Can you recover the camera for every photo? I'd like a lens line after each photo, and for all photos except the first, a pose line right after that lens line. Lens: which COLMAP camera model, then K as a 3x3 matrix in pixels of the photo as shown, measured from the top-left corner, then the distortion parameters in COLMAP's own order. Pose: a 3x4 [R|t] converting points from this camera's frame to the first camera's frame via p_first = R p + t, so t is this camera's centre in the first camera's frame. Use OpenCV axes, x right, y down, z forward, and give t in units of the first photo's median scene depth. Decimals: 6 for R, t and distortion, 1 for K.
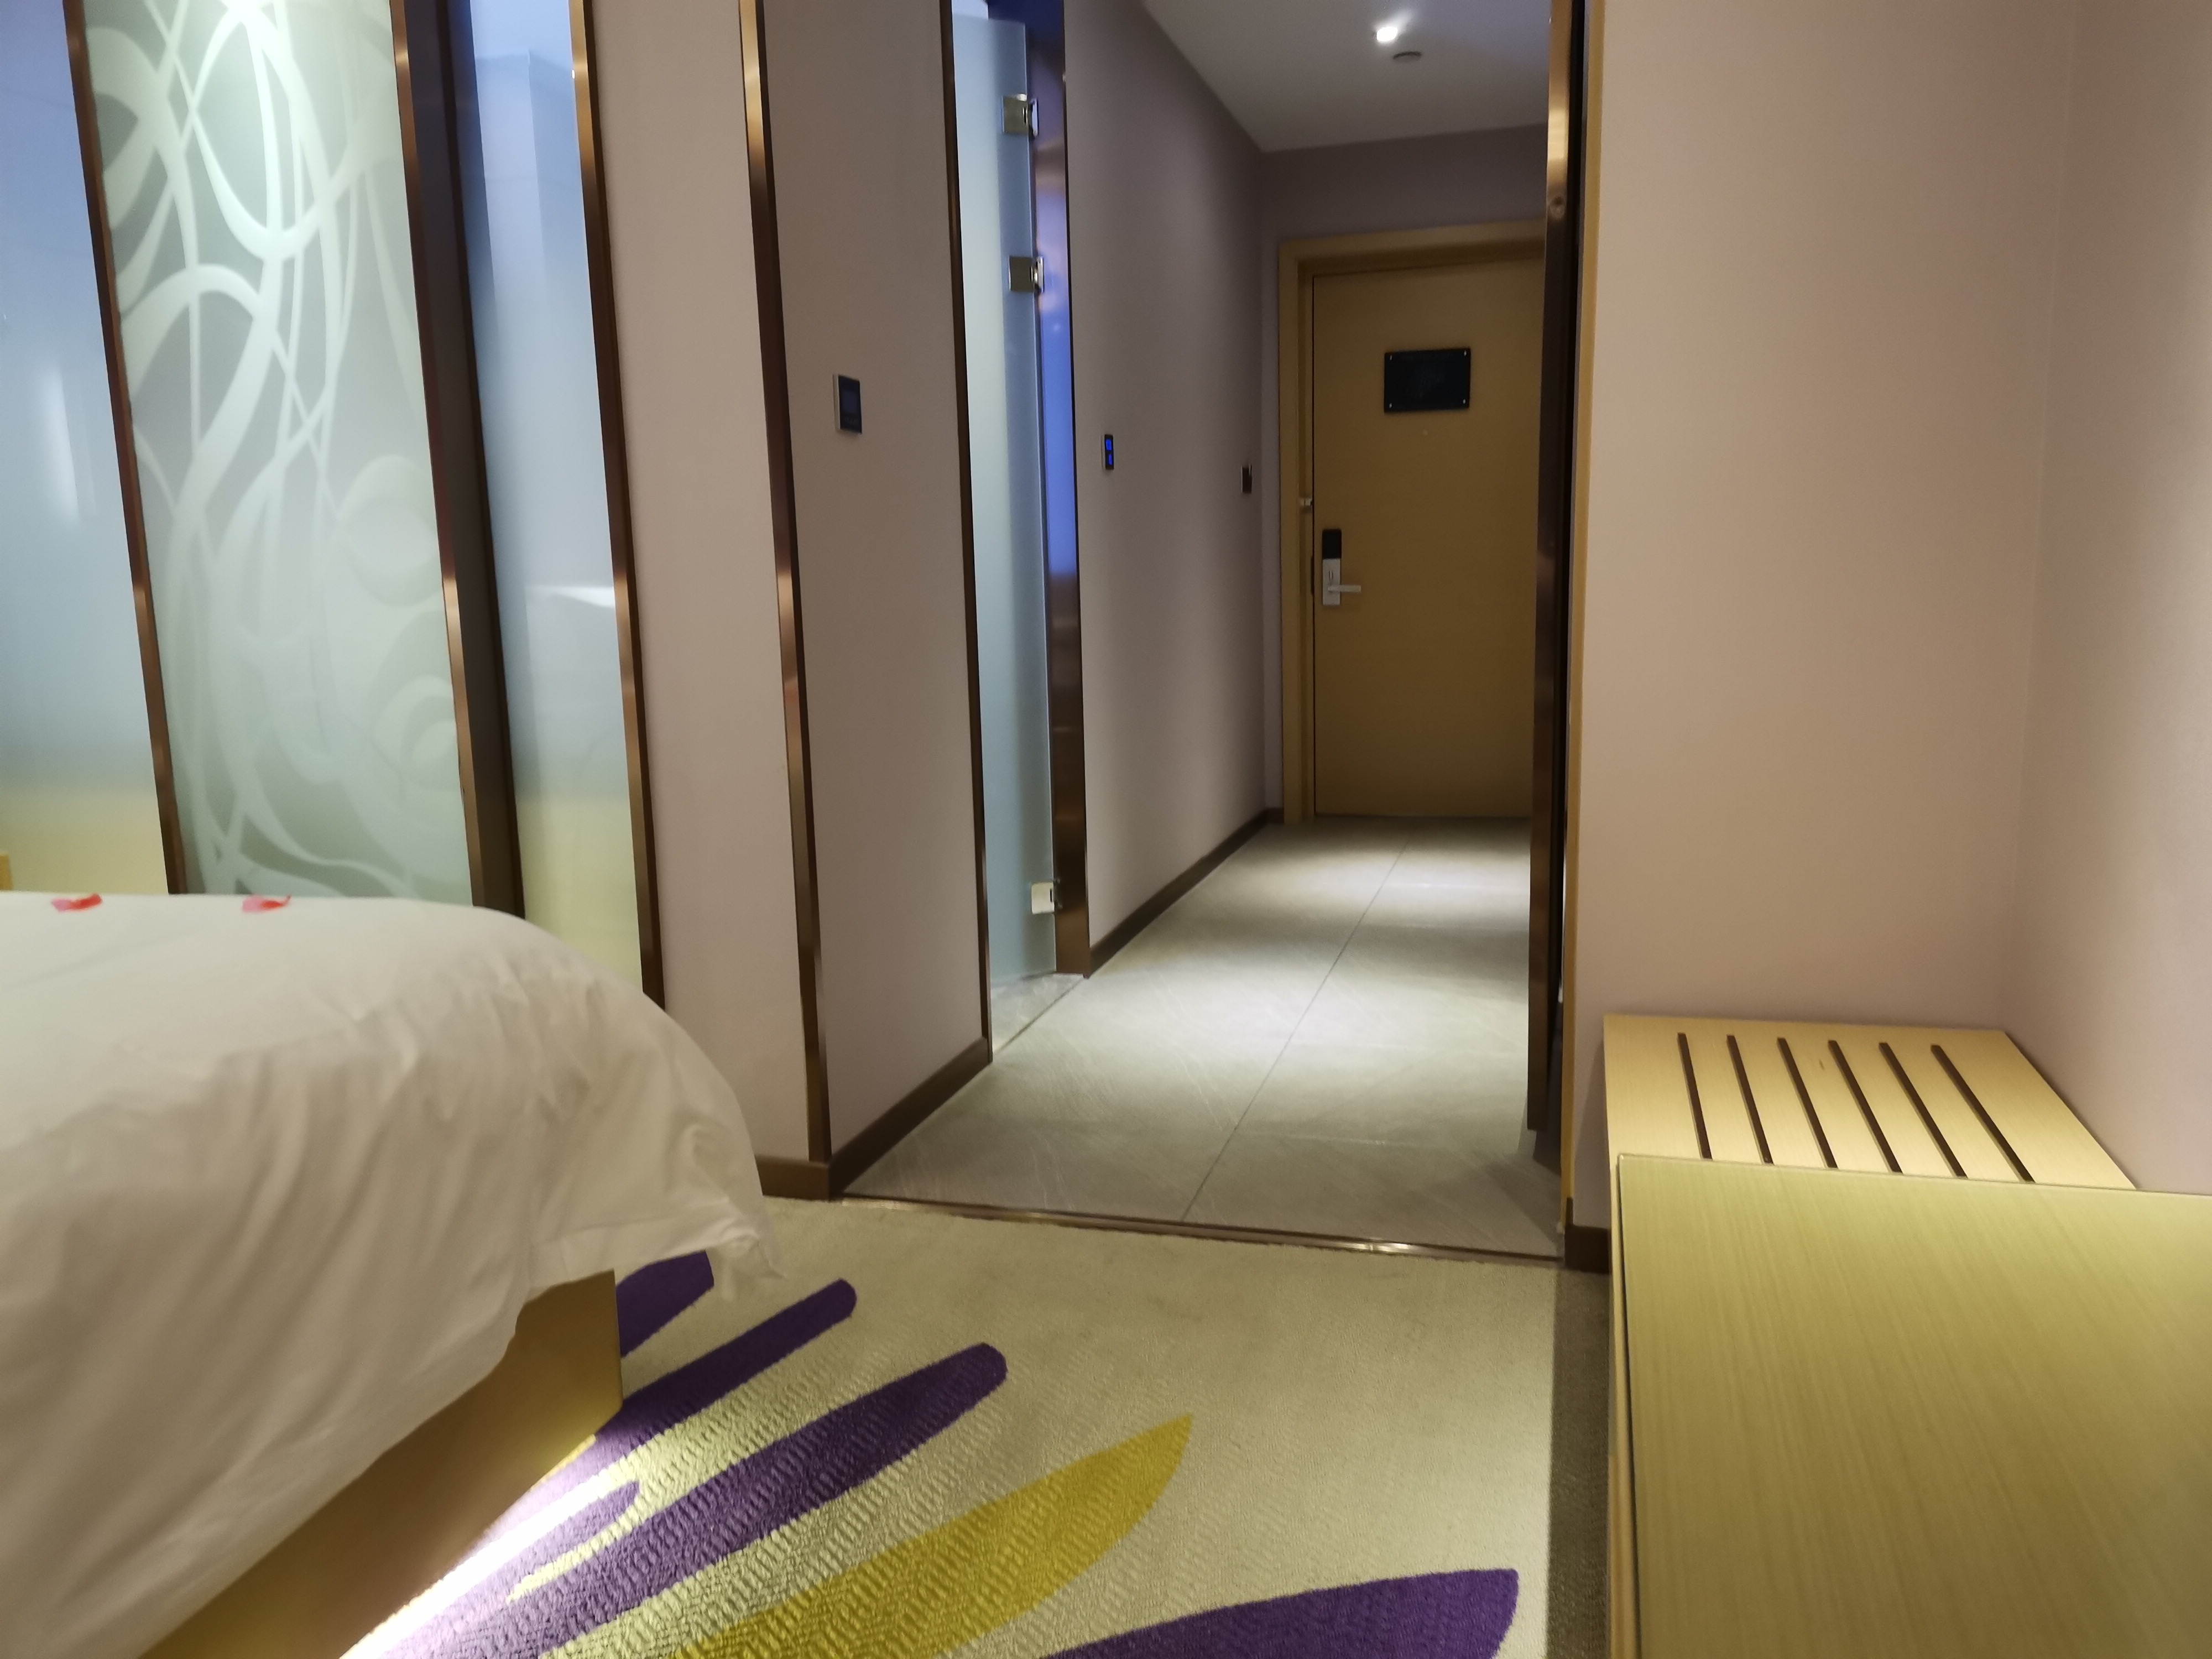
lens RADIAL K [[1595.0, 0, 1107.1], [0, 1595.0, 832.2], [0, 0, 1]] dist [0.078476, -0.100388]
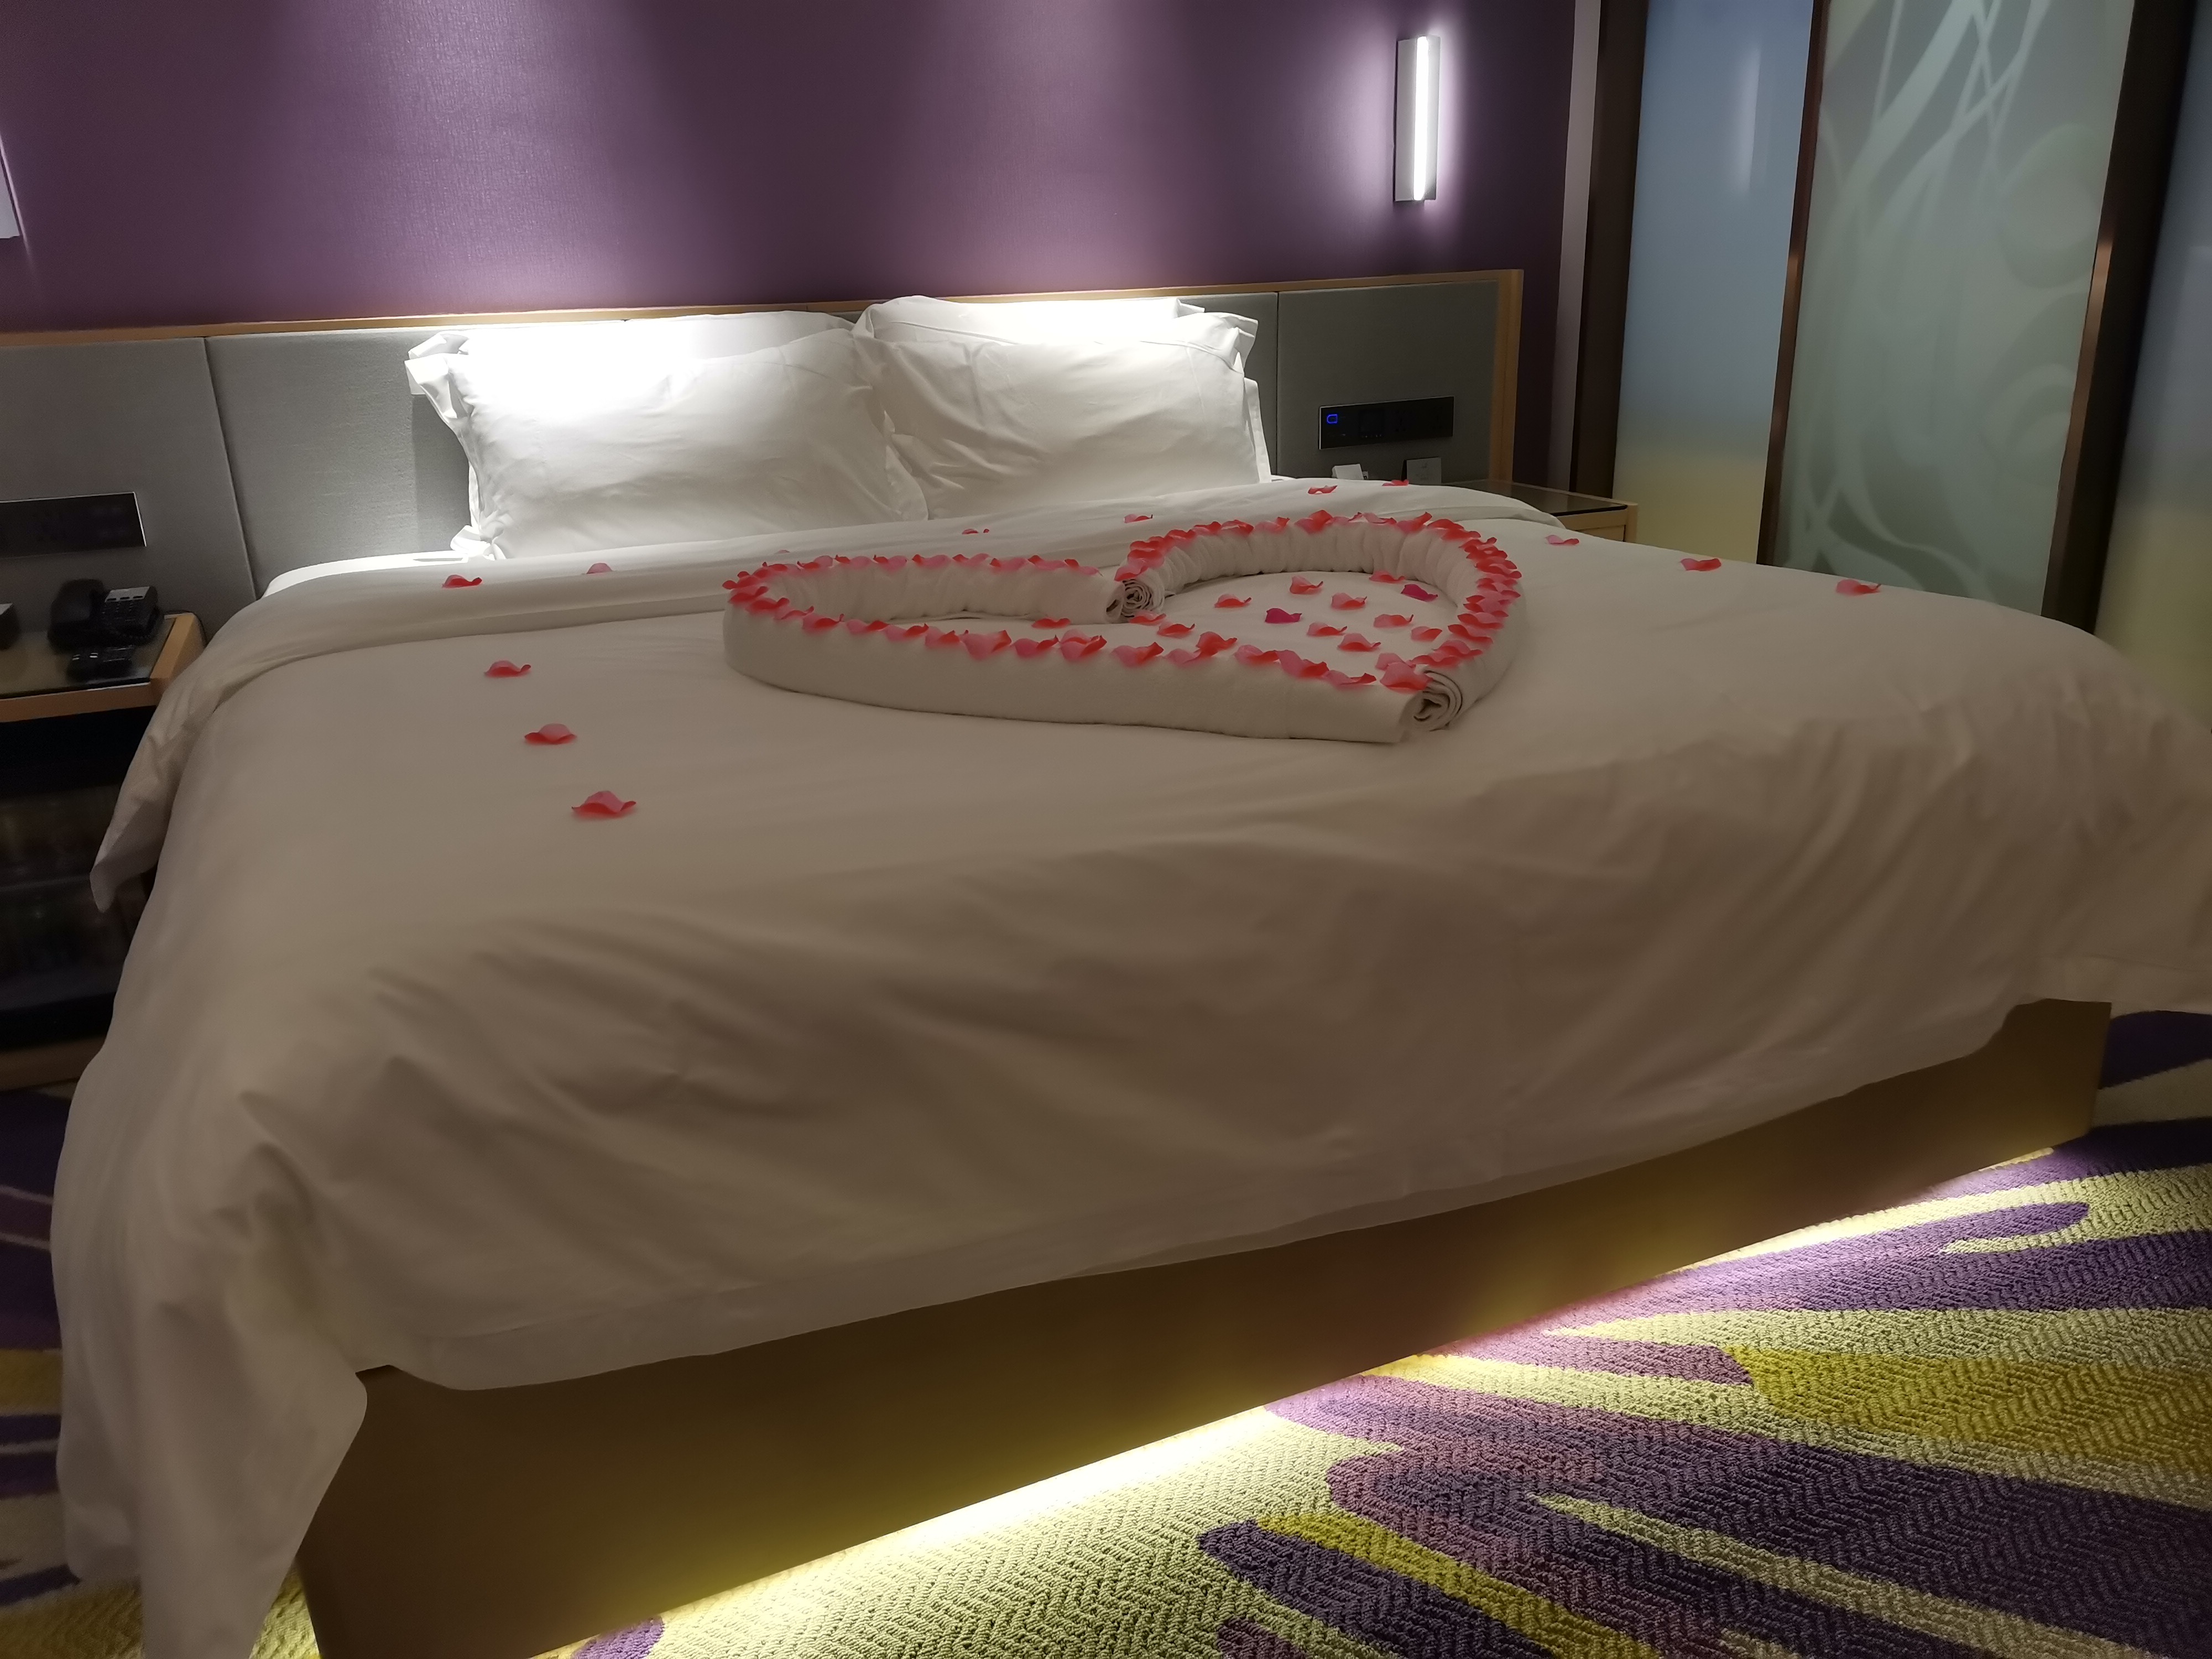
lens RADIAL K [[1710.3, 0, 1108.0], [0, 1710.3, 845.7], [0, 0, 1]] dist [0.081655, -0.090574]
pose [[0.652347, 0.255181, -0.713671, 0.033330], [-0.102888, 0.962716, 0.250183, -0.028924], [0.750905, -0.089778, 0.654280, -0.168597]]
